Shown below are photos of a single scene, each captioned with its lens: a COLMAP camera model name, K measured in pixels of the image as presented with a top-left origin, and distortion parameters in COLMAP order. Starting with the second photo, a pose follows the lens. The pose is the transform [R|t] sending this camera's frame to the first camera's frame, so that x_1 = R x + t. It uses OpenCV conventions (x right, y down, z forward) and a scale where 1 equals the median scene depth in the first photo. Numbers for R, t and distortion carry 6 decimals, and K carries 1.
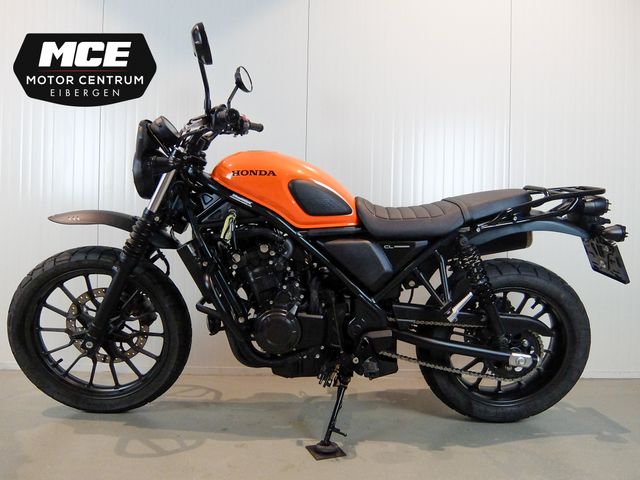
lens RADIAL K [[490.0, 0, 320.0], [0, 490.0, 240.0], [0, 0, 1]] dist [-0.031683, -0.005304]
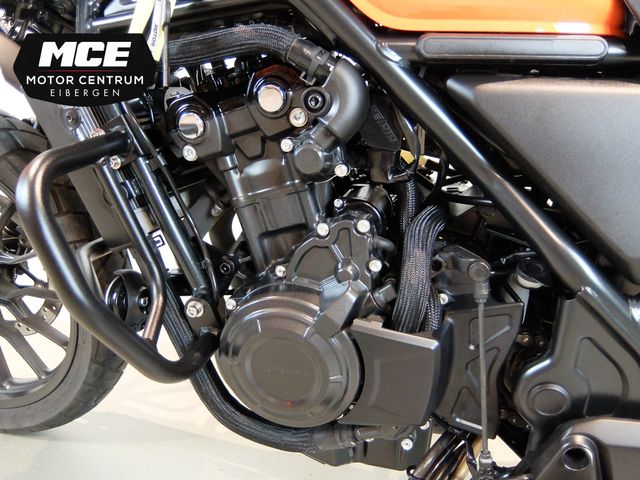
lens RADIAL K [[490.0, 0, 320.0], [0, 490.0, 240.0], [0, 0, 1]] dist [-0.031683, -0.005304]
pose [[0.963267, 0.117154, -0.241645, 0.001435], [-0.081190, 0.984763, 0.153784, 0.055108], [0.255979, -0.128516, 0.958101, 0.692838]]
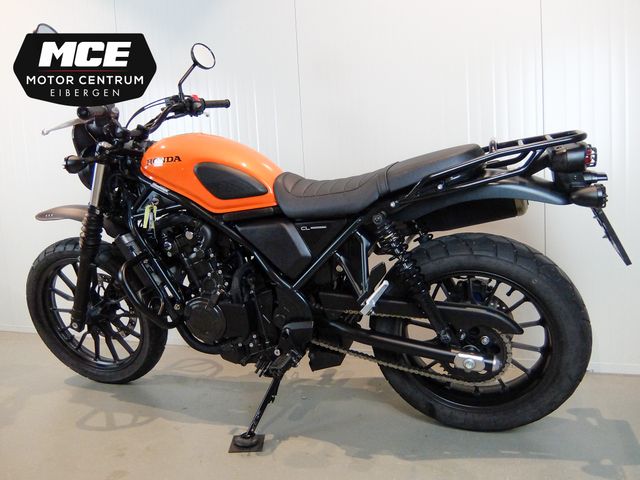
lens RADIAL K [[490.0, 0, 320.0], [0, 490.0, 240.0], [0, 0, 1]] dist [-0.031683, -0.005304]
pose [[0.928762, -0.033754, -0.369137, 0.485154], [0.068041, 0.994449, 0.080261, -0.033831], [0.364379, -0.099659, 0.925903, 0.186885]]
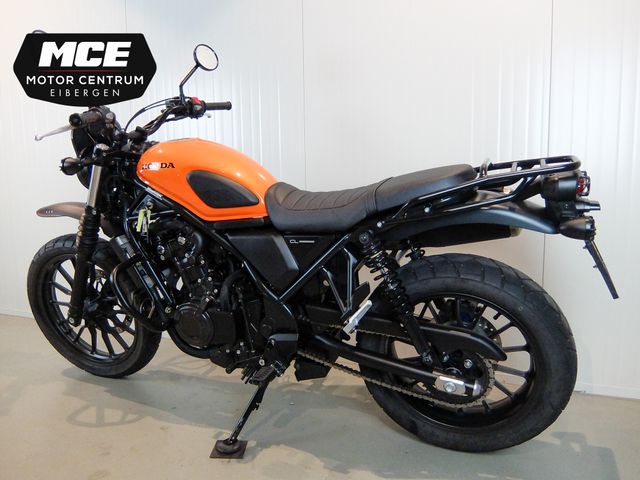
lens RADIAL K [[490.0, 0, 320.0], [0, 490.0, 240.0], [0, 0, 1]] dist [-0.031683, -0.005304]
pose [[0.916502, 0.016795, -0.399677, 0.530175], [0.027722, 0.994050, 0.105342, -0.079337], [0.399068, -0.107626, 0.910583, 0.212493]]
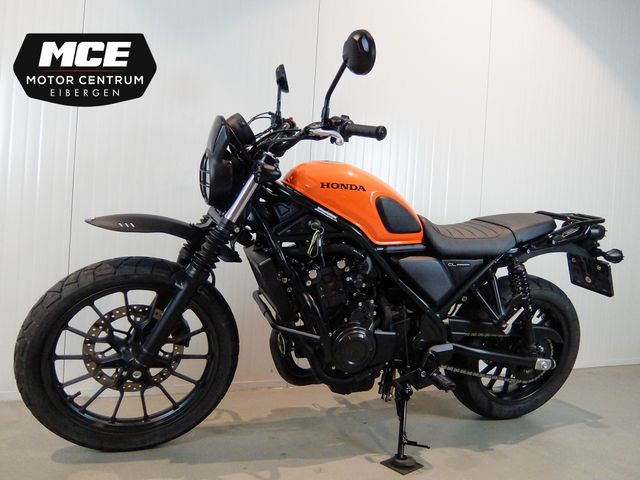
lens RADIAL K [[490.0, 0, 320.0], [0, 490.0, 240.0], [0, 0, 1]] dist [-0.031683, -0.005304]
pose [[0.940454, 0.031117, 0.338493, -0.478028], [-0.037483, 0.999222, 0.012287, -0.040564], [-0.337847, -0.024243, 0.940889, 0.104990]]
